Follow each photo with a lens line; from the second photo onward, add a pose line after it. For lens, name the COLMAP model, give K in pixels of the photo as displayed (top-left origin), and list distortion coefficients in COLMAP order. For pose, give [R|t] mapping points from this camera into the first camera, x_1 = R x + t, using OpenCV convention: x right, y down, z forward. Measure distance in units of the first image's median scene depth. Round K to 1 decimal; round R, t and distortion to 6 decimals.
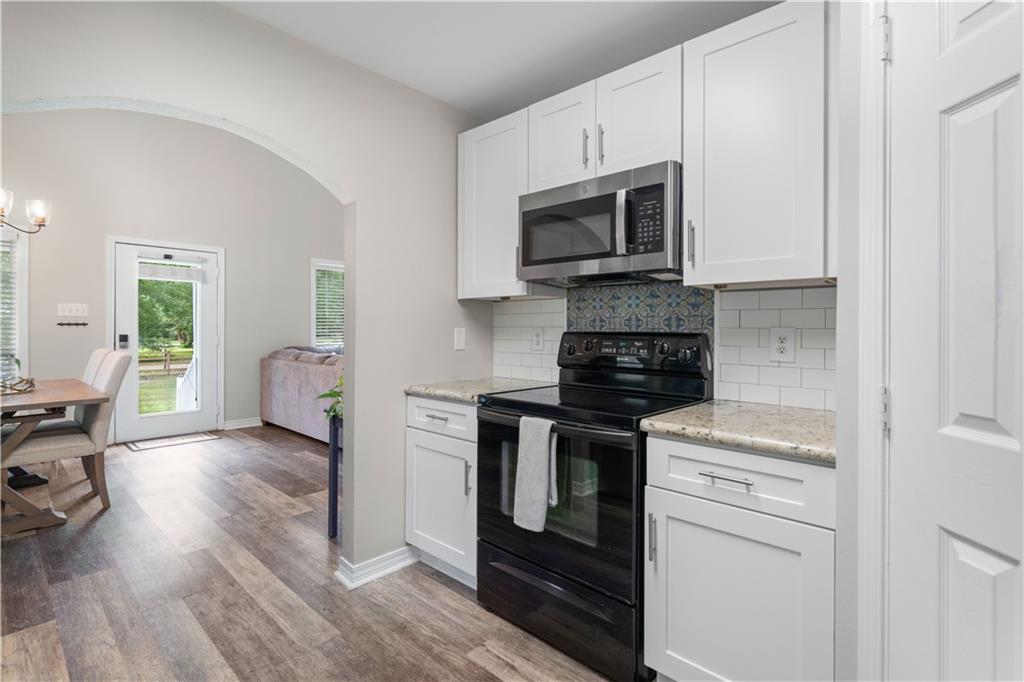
lens RADIAL K [[485.9, 0, 513.3], [0, 485.9, 327.4], [0, 0, 1]] dist [0.001878, 0.000627]
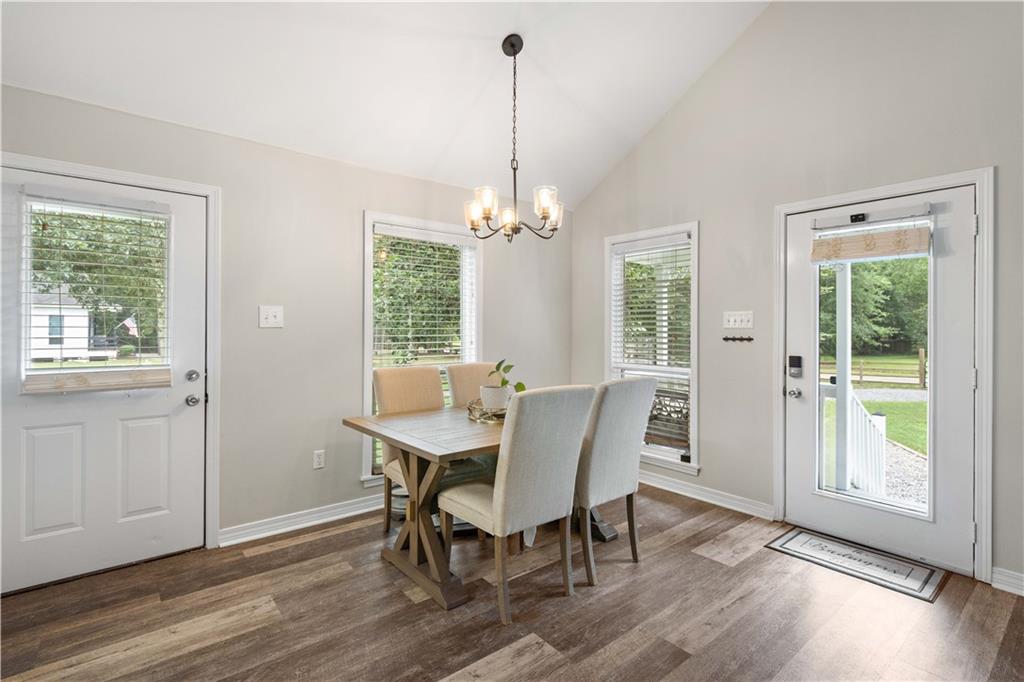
lens RADIAL K [[485.9, 0, 513.3], [0, 485.9, 327.4], [0, 0, 1]] dist [0.001878, 0.000627]
pose [[-0.138123, -0.007896, -0.990384, -0.121643], [-0.007178, 0.999950, -0.006972, -0.016472], [0.990389, 0.006146, -0.138173, 0.753041]]
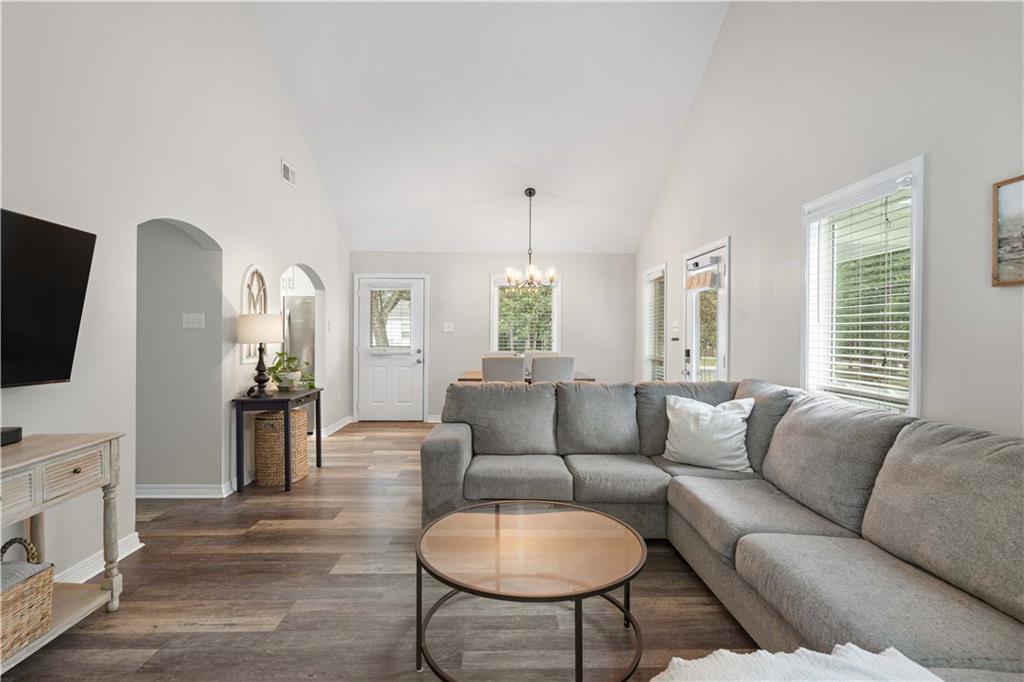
lens RADIAL K [[512.3, 0, 509.7], [0, 512.3, 331.3], [0, 0, 1]] dist [-0.001690, -0.000428]
pose [[-0.718484, -0.010676, -0.695461, 0.222300], [-0.010358, 0.999936, -0.004648, -0.015240], [0.695466, 0.003864, -0.718548, 1.579075]]
